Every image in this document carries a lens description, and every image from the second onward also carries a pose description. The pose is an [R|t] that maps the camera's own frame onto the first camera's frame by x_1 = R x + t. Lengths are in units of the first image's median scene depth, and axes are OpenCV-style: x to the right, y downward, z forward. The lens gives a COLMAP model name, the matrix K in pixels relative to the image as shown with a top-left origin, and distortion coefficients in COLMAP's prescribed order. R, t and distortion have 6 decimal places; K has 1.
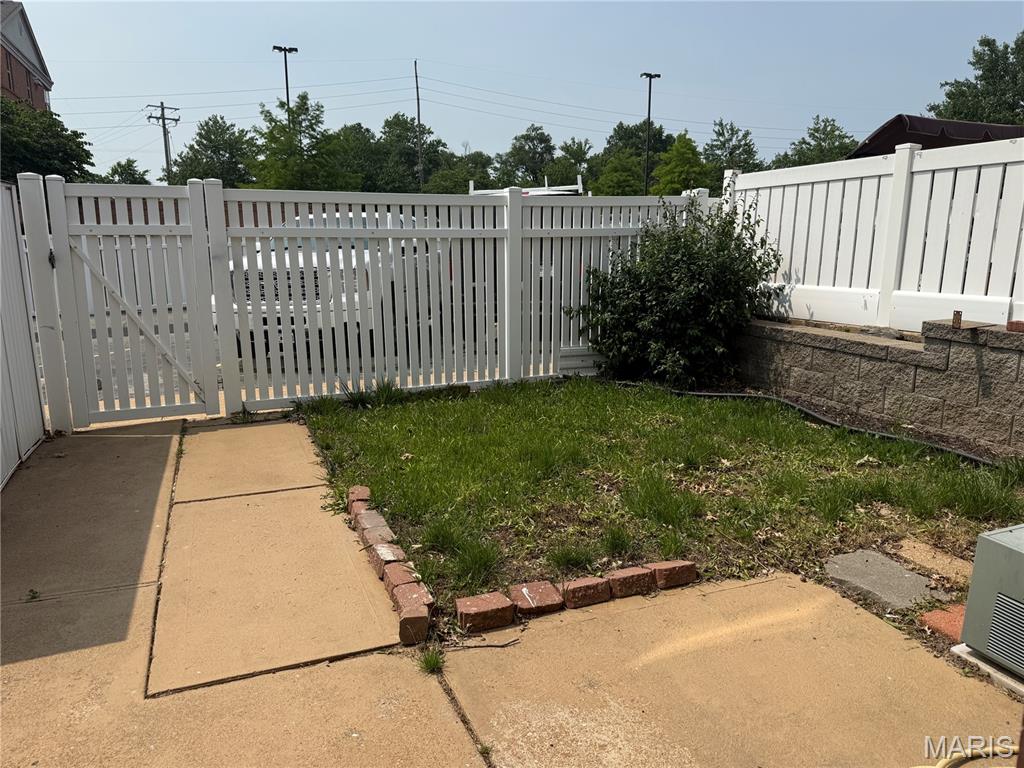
lens RADIAL K [[715.2, 0, 511.5], [0, 715.2, 392.1], [0, 0, 1]] dist [0.044444, -0.070560]
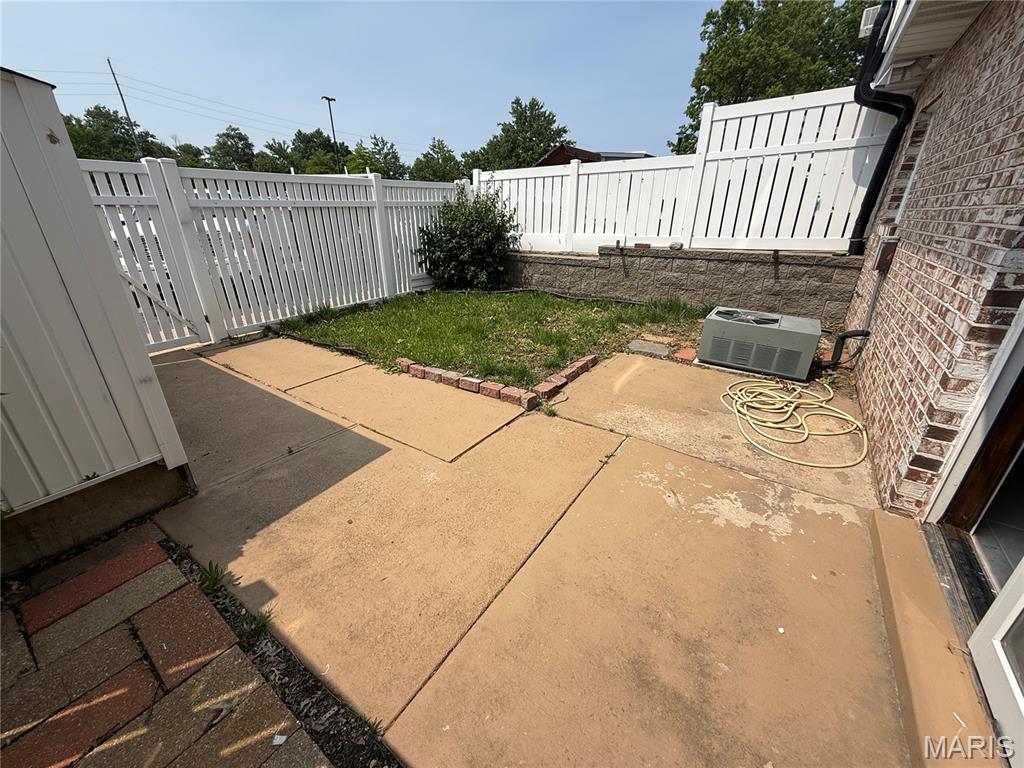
lens RADIAL K [[407.7, 0, 508.7], [0, 407.7, 383.7], [0, 0, 1]] dist [-0.006158, 0.000926]
pose [[0.840218, -0.213845, 0.498301, -0.333029], [0.117158, 0.968840, 0.218227, 0.005904], [-0.529441, -0.124978, 0.839091, 0.024829]]
